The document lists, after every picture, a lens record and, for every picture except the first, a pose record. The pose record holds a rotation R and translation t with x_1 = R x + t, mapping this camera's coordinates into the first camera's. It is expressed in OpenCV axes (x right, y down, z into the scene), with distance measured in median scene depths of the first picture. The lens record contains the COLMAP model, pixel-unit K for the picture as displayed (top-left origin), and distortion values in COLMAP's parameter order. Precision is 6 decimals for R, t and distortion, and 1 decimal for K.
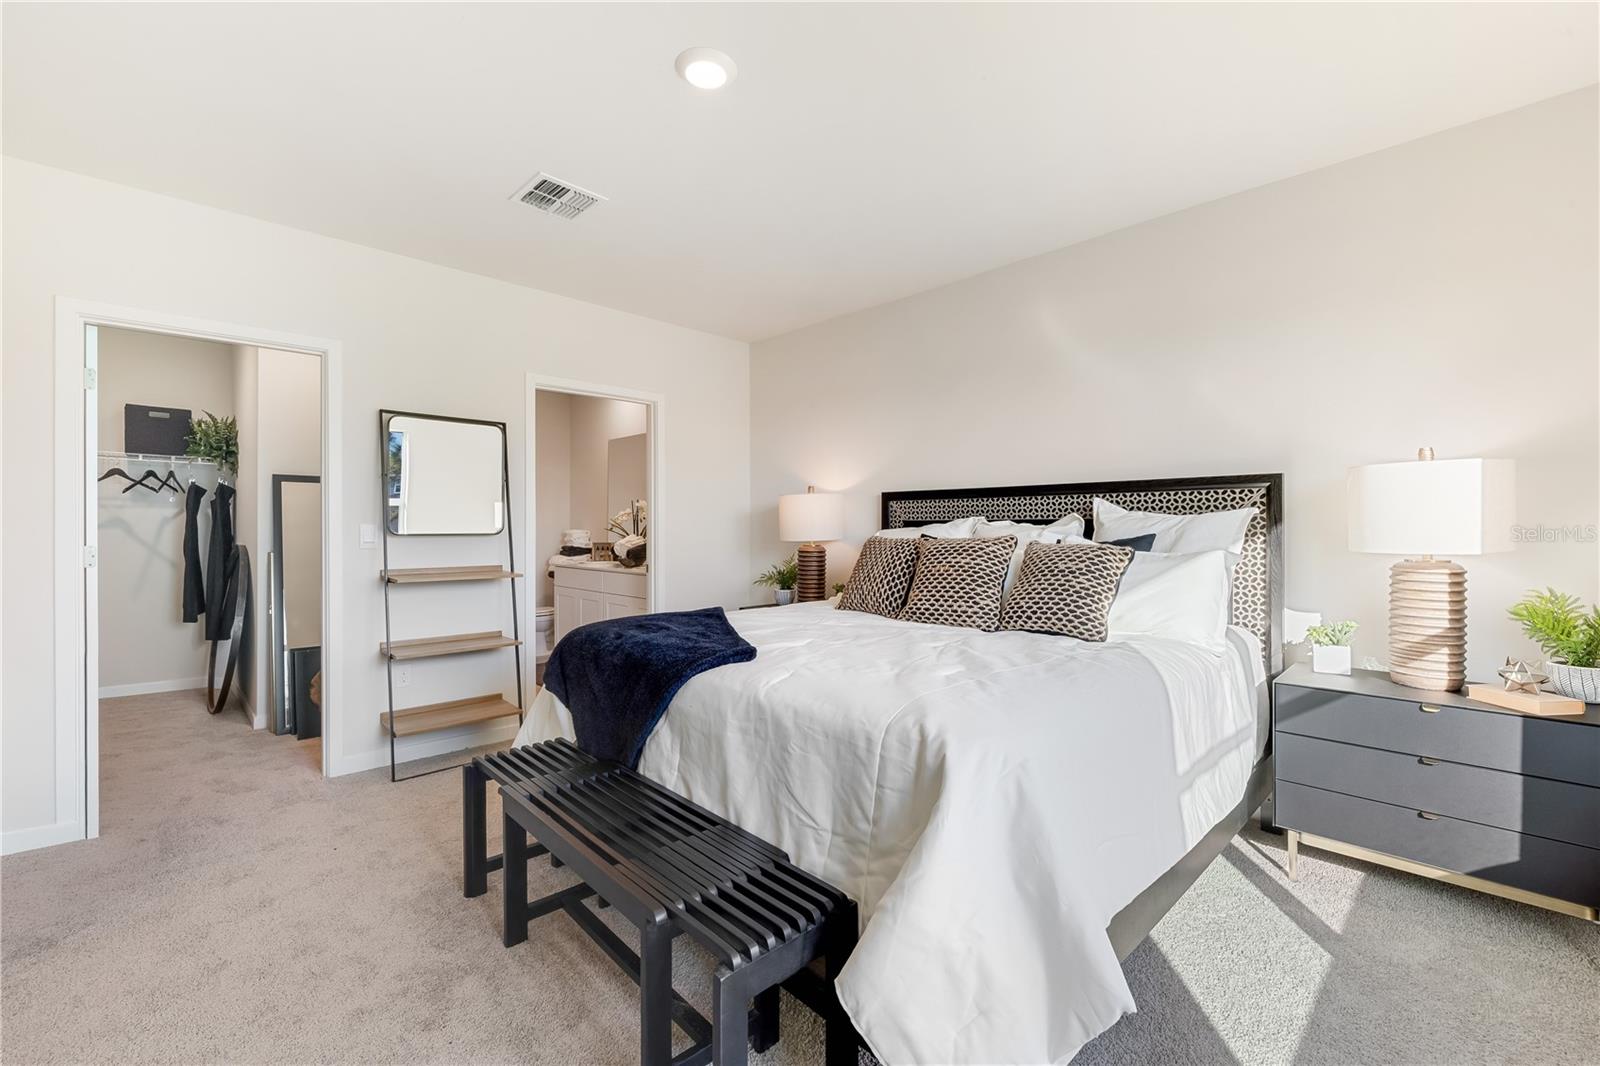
lens RADIAL K [[674.7, 0, 793.6], [0, 674.7, 526.8], [0, 0, 1]] dist [-0.000417, -0.000162]
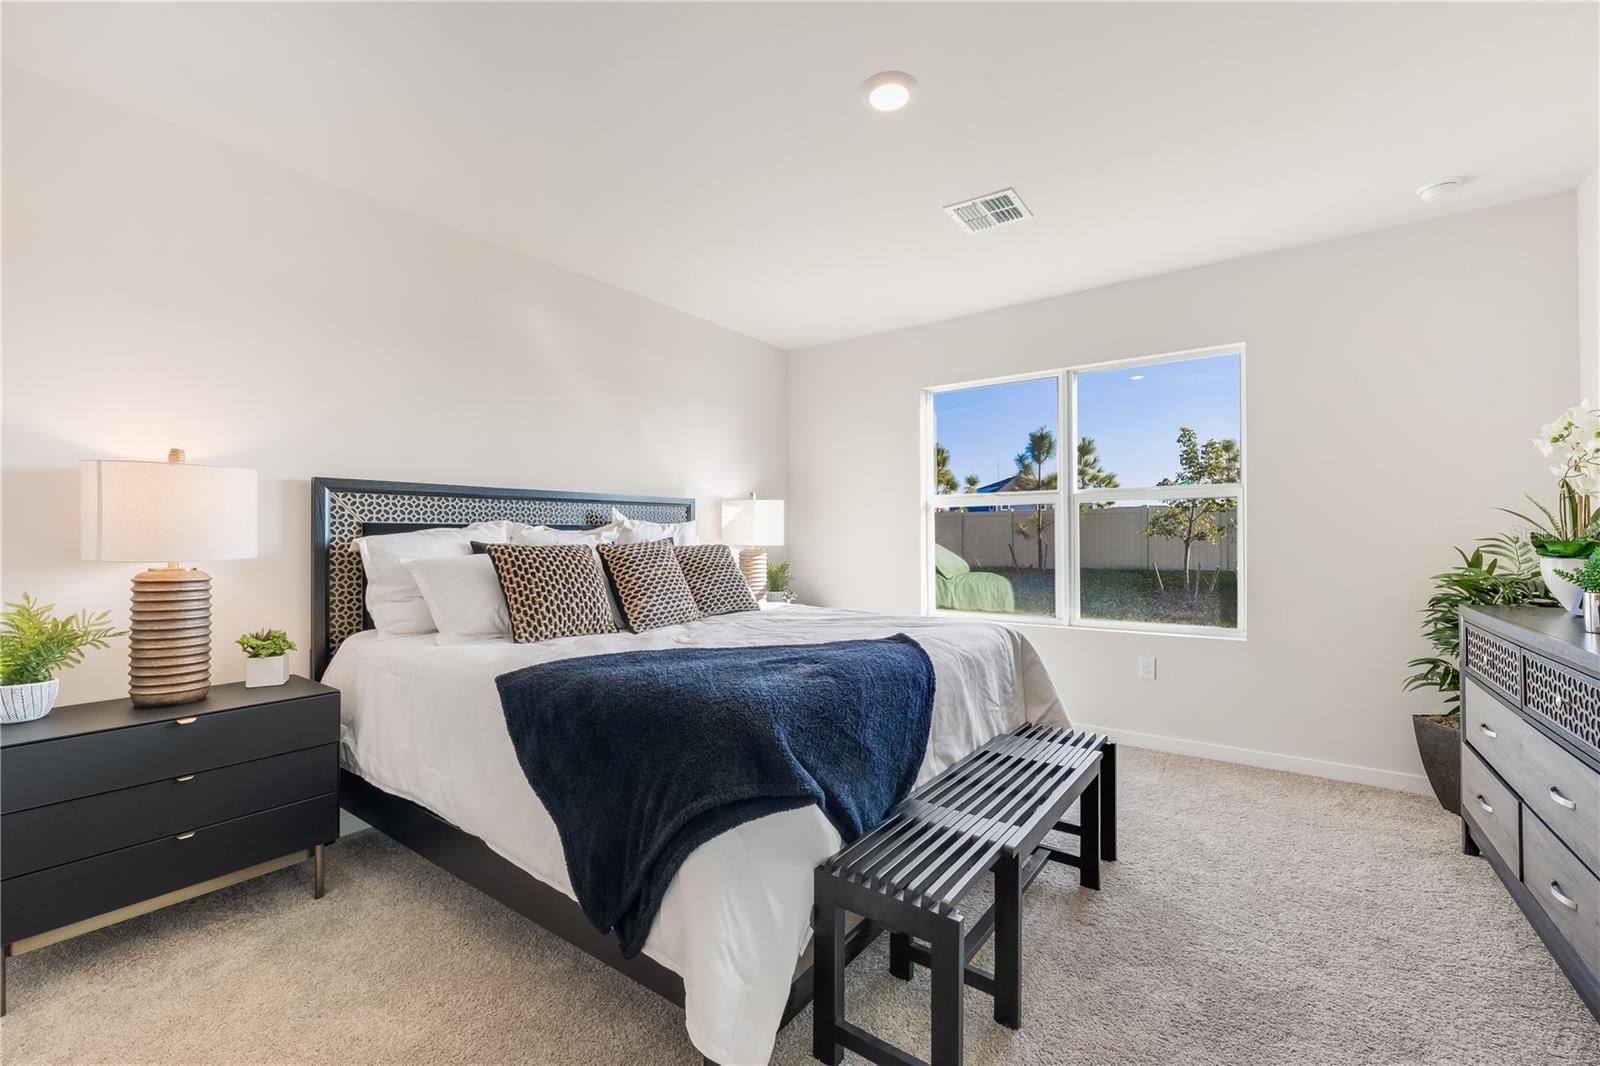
lens RADIAL K [[674.7, 0, 793.6], [0, 674.7, 526.8], [0, 0, 1]] dist [-0.000417, -0.000162]
pose [[-0.186168, 0.005076, 0.982505, -0.627679], [-0.002344, 0.999982, -0.005610, -0.002589], [-0.982515, -0.003347, -0.186152, 0.738892]]
